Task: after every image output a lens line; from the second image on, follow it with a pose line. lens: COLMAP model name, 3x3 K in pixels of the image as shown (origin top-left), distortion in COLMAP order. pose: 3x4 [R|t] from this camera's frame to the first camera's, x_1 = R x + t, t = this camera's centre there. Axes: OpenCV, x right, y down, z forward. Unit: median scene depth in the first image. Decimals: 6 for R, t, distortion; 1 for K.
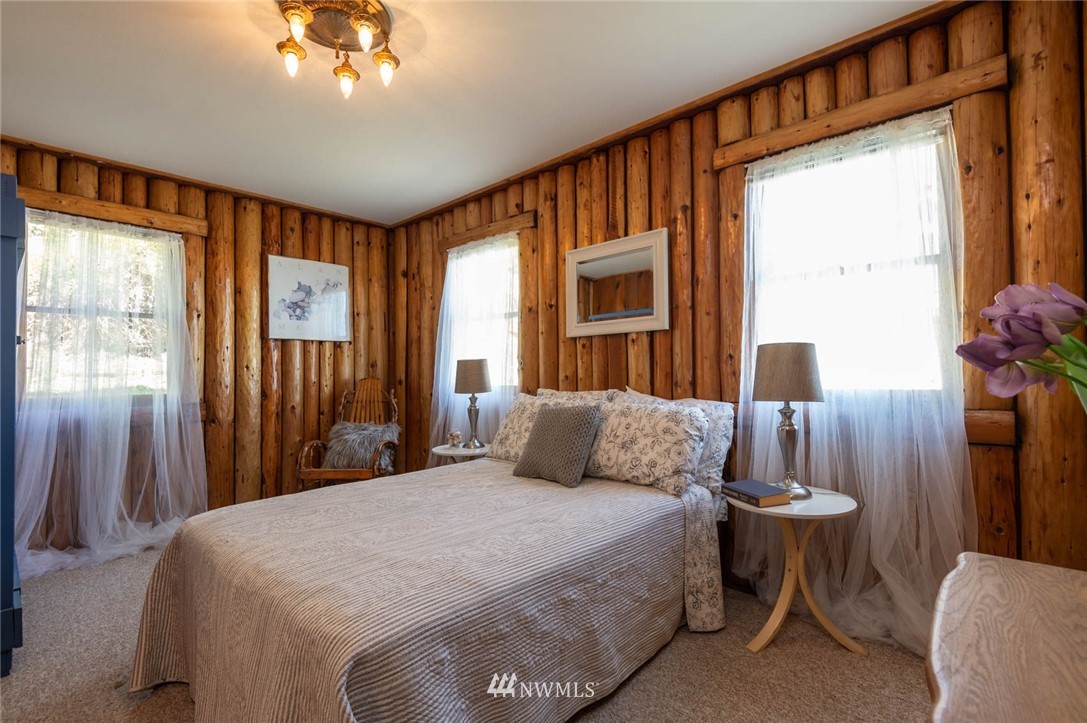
lens RADIAL K [[498.1, 0, 535.3], [0, 498.1, 362.7], [0, 0, 1]] dist [0.020792, -0.009609]
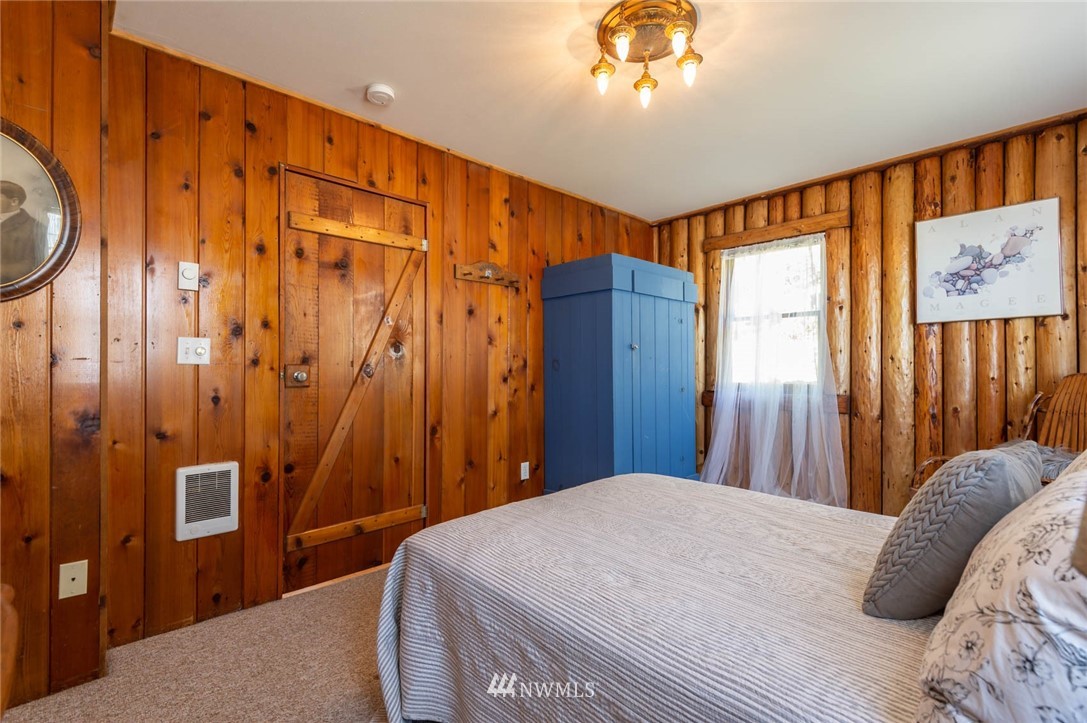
lens RADIAL K [[498.1, 0, 535.2], [0, 498.1, 359.2], [0, 0, 1]] dist [0.020792, -0.009609]
pose [[-0.080681, -0.004388, -0.996730, 0.348420], [0.024266, 0.999685, -0.006366, 0.000705], [0.996445, -0.024700, -0.080549, 0.433755]]
